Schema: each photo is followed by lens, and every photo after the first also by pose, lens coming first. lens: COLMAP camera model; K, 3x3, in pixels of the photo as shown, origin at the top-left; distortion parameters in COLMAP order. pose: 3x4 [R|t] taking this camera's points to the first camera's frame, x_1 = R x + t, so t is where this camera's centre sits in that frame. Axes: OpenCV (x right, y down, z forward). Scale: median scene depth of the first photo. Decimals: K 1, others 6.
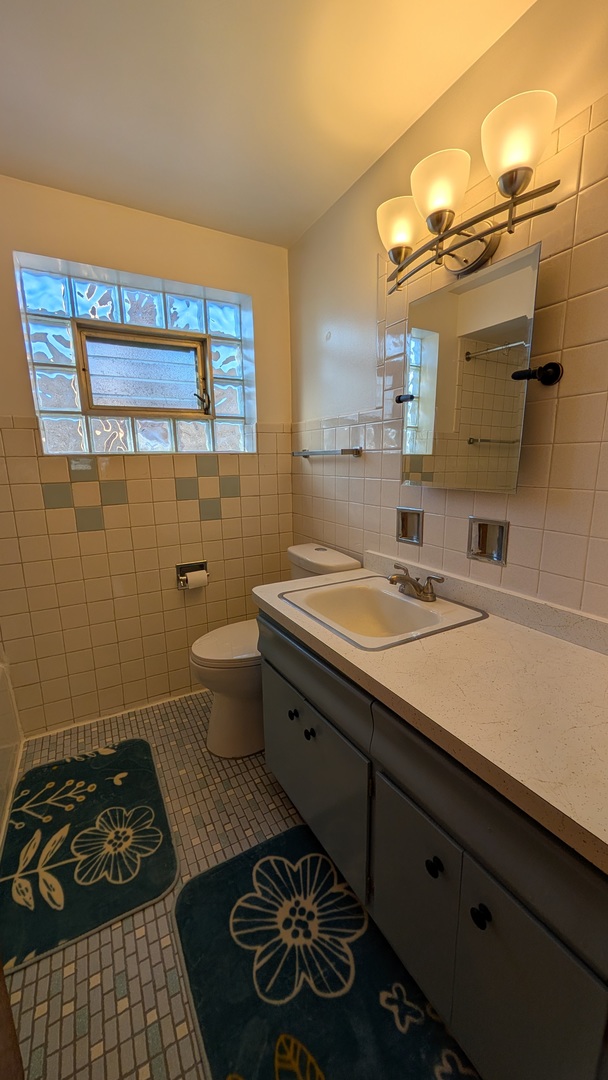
lens RADIAL K [[406.4, 0, 302.5], [0, 406.4, 533.4], [0, 0, 1]] dist [0.001445, 0.000070]
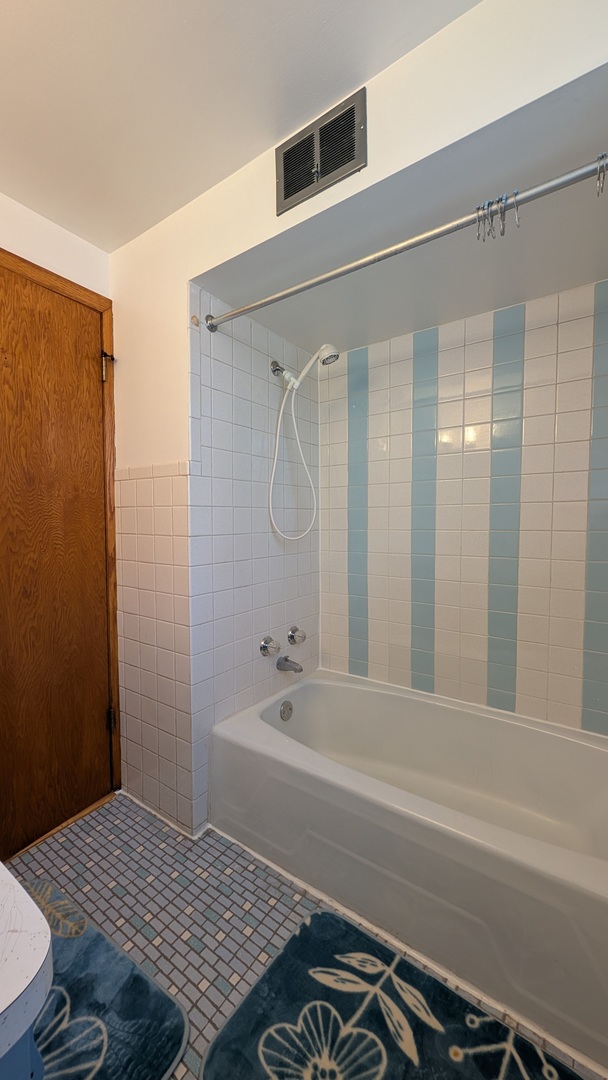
lens RADIAL K [[405.6, 0, 304.0], [0, 405.6, 540.0], [0, 0, 1]] dist [0.001948, 0.000346]
pose [[-0.902596, 0.036566, -0.428934, -0.188438], [-0.060697, 0.975622, 0.210895, -0.207981], [0.426189, 0.216388, -0.878373, 1.389630]]
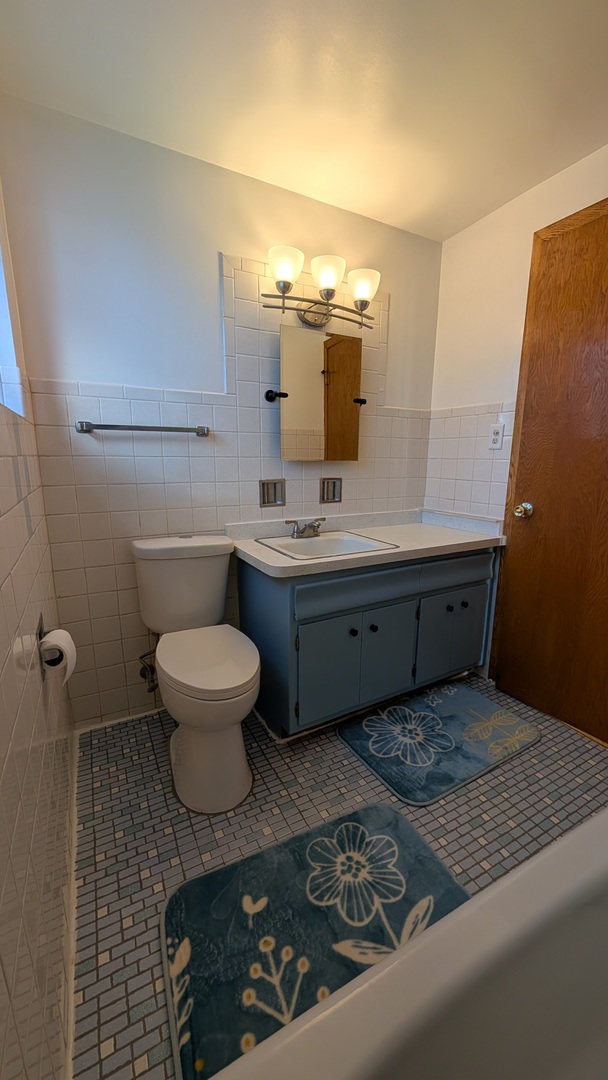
lens RADIAL K [[405.6, 0, 304.0], [0, 405.6, 540.0], [0, 0, 1]] dist [0.001948, 0.000346]
pose [[0.042667, -0.180567, 0.982637, -1.205785], [0.170206, 0.970469, 0.170941, -0.087311], [-0.984484, 0.159957, 0.072141, 0.948570]]
